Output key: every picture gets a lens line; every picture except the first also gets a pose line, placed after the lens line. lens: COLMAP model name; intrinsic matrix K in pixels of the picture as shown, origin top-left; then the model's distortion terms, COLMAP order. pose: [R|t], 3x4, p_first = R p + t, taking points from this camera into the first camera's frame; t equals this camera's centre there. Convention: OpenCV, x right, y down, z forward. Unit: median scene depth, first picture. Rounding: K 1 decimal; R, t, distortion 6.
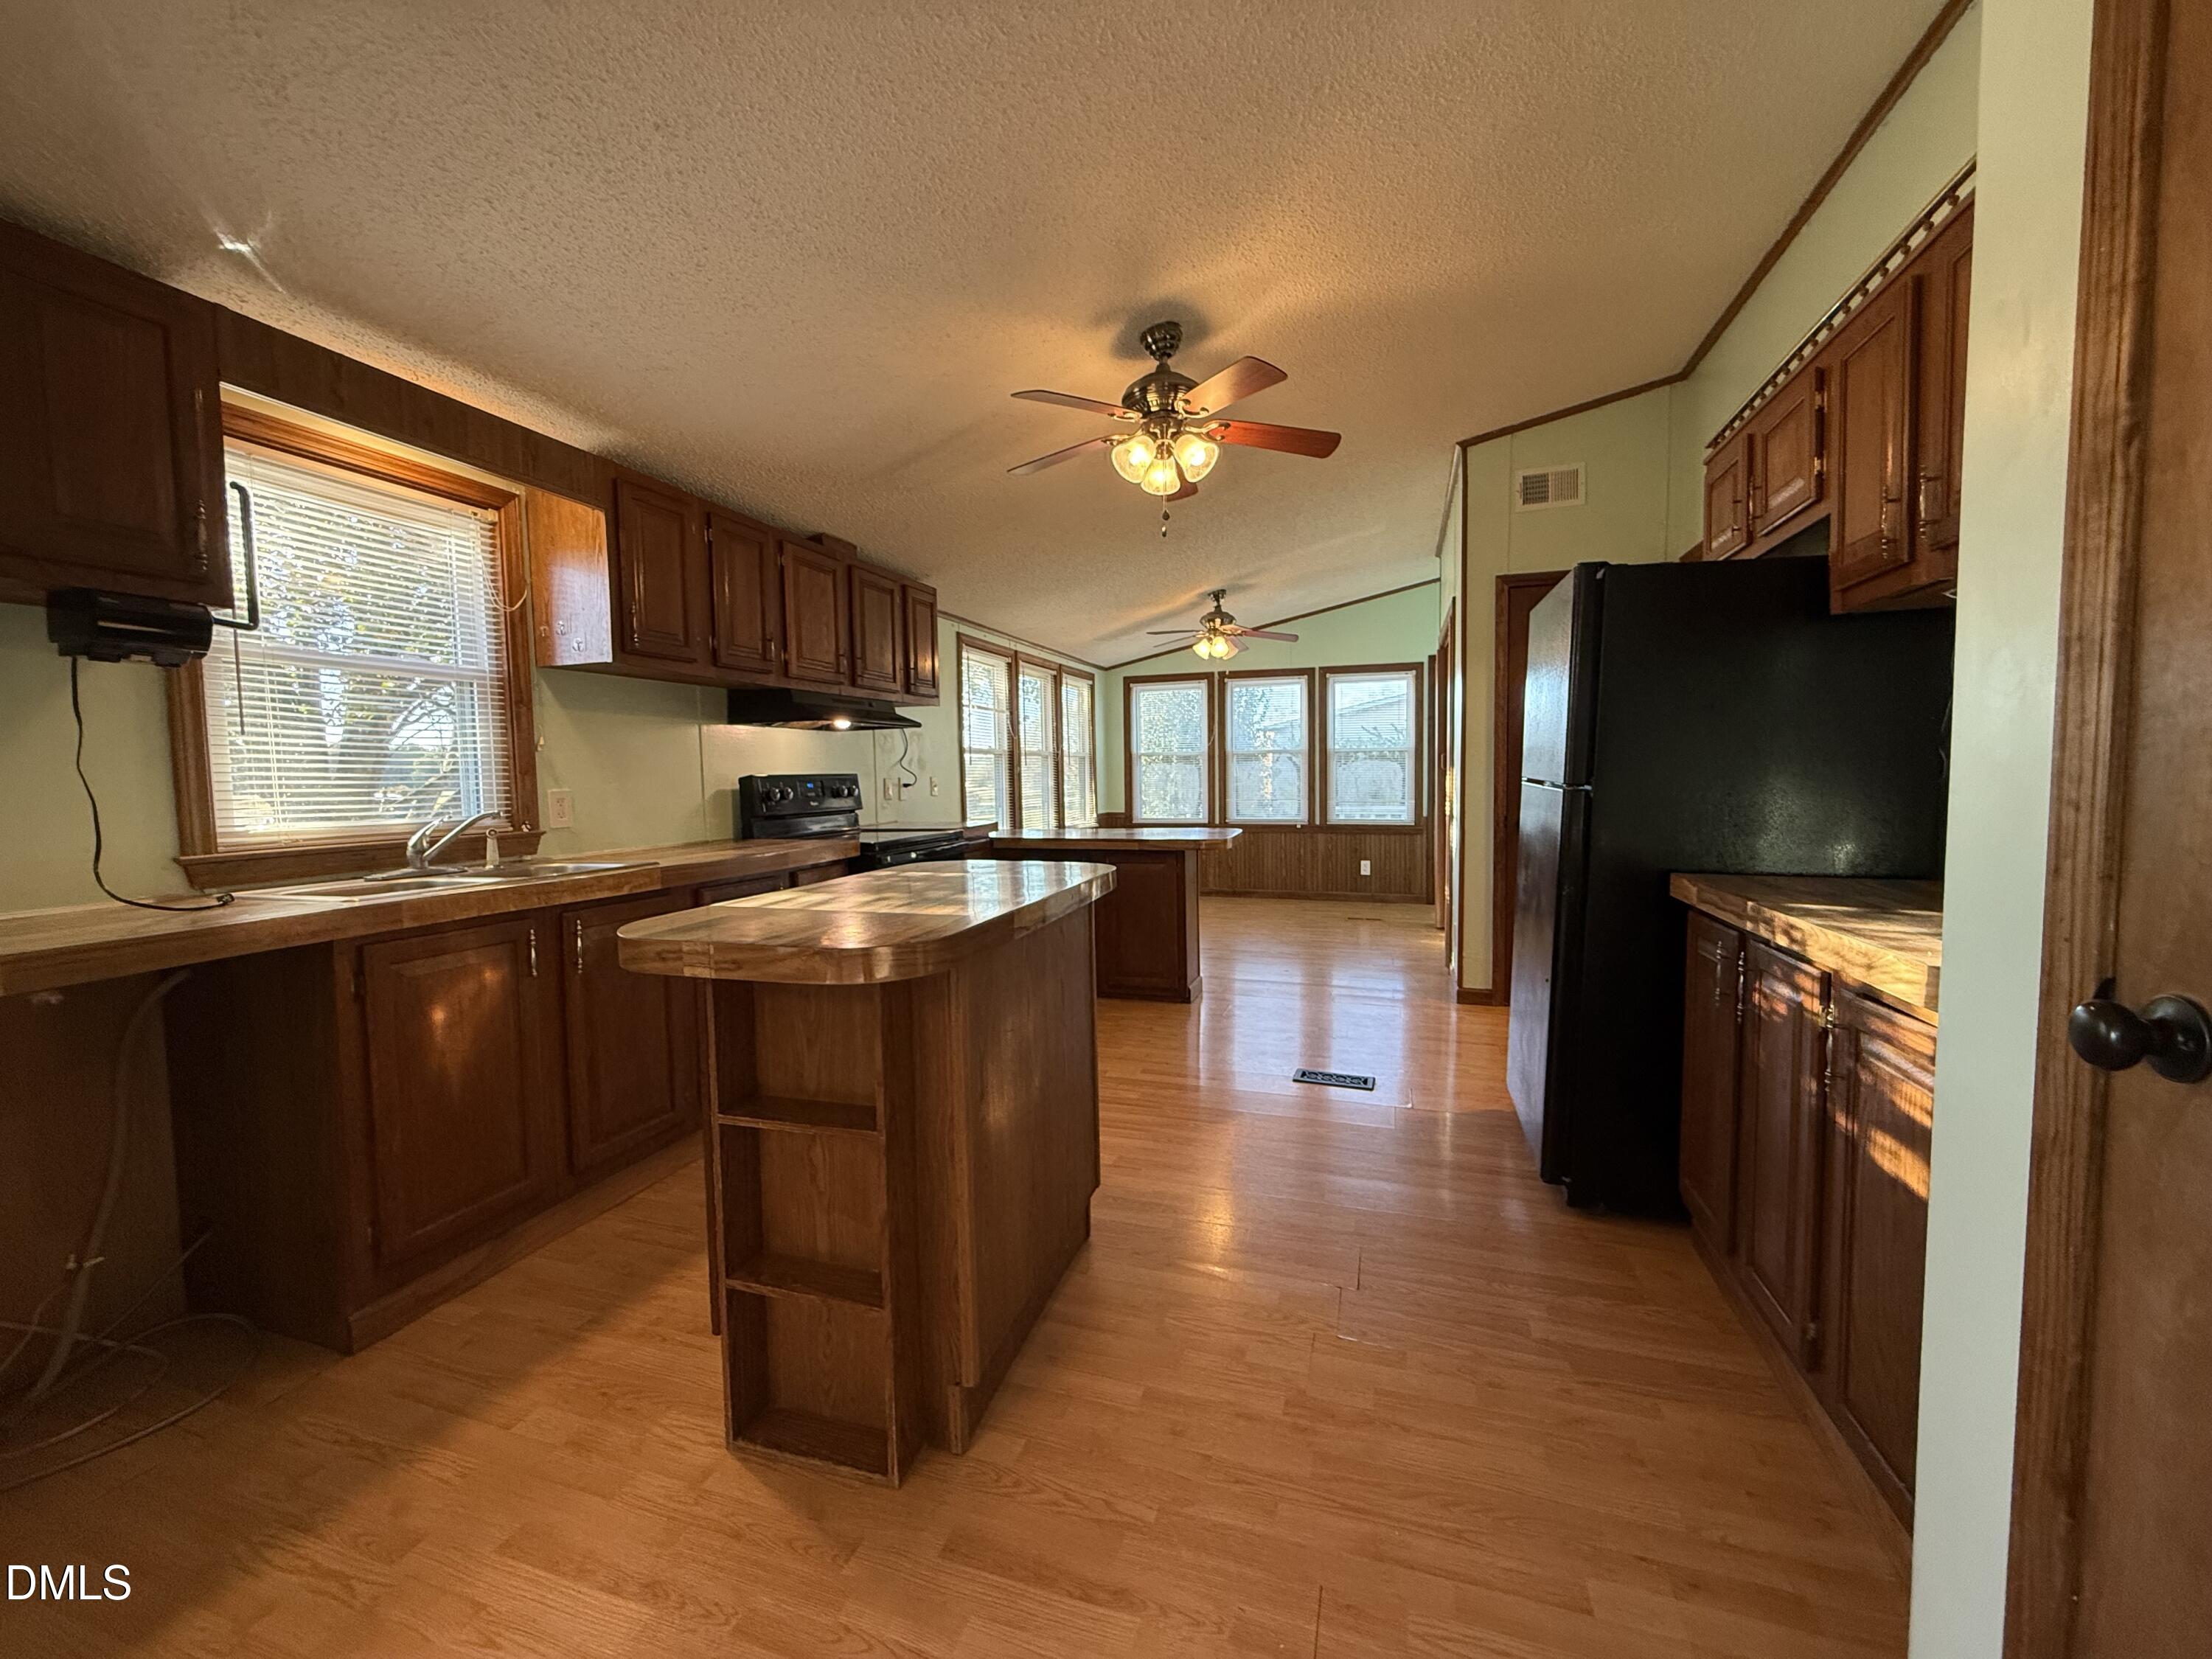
lens RADIAL K [[881.3, 0, 1105.4], [0, 881.3, 826.2], [0, 0, 1]] dist [-0.002036, 0.000917]
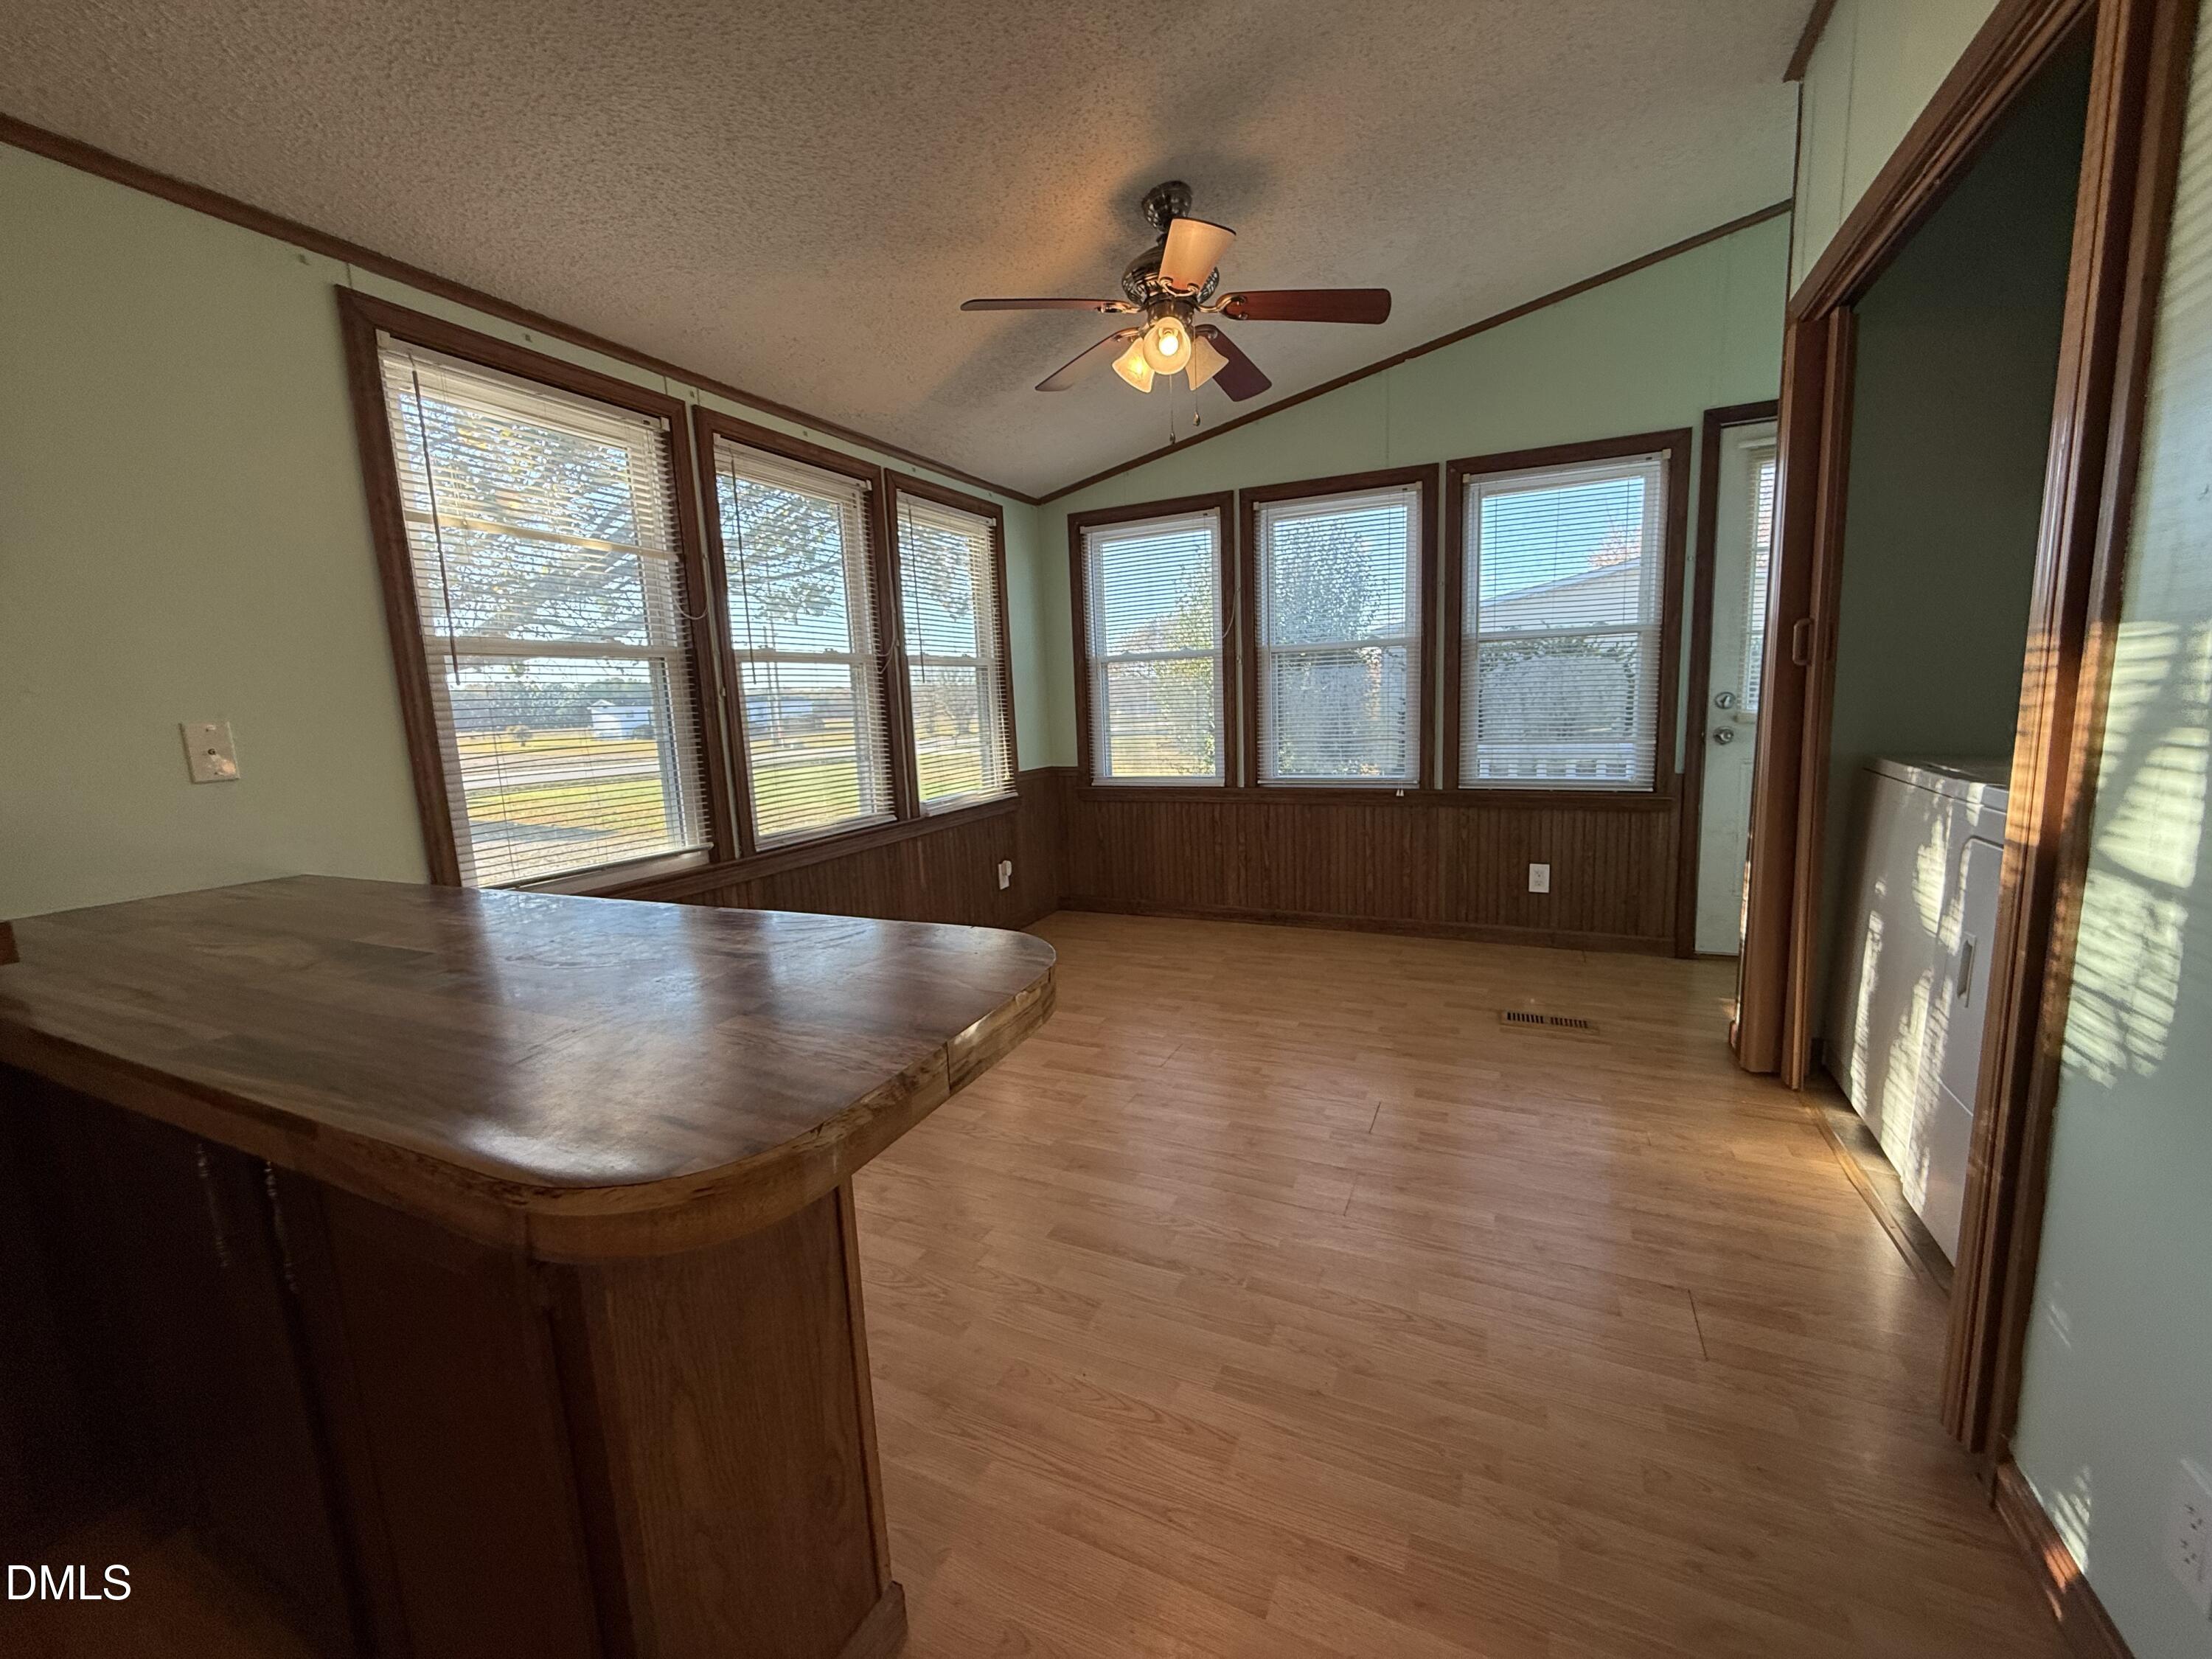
lens RADIAL K [[881.3, 0, 1103.5], [0, 881.3, 826.1], [0, 0, 1]] dist [-0.002036, 0.000917]
pose [[0.991634, -0.006664, -0.128911, 0.223293], [0.017664, 0.996277, 0.084381, -0.050723], [0.127869, -0.085953, 0.988060, 0.920728]]
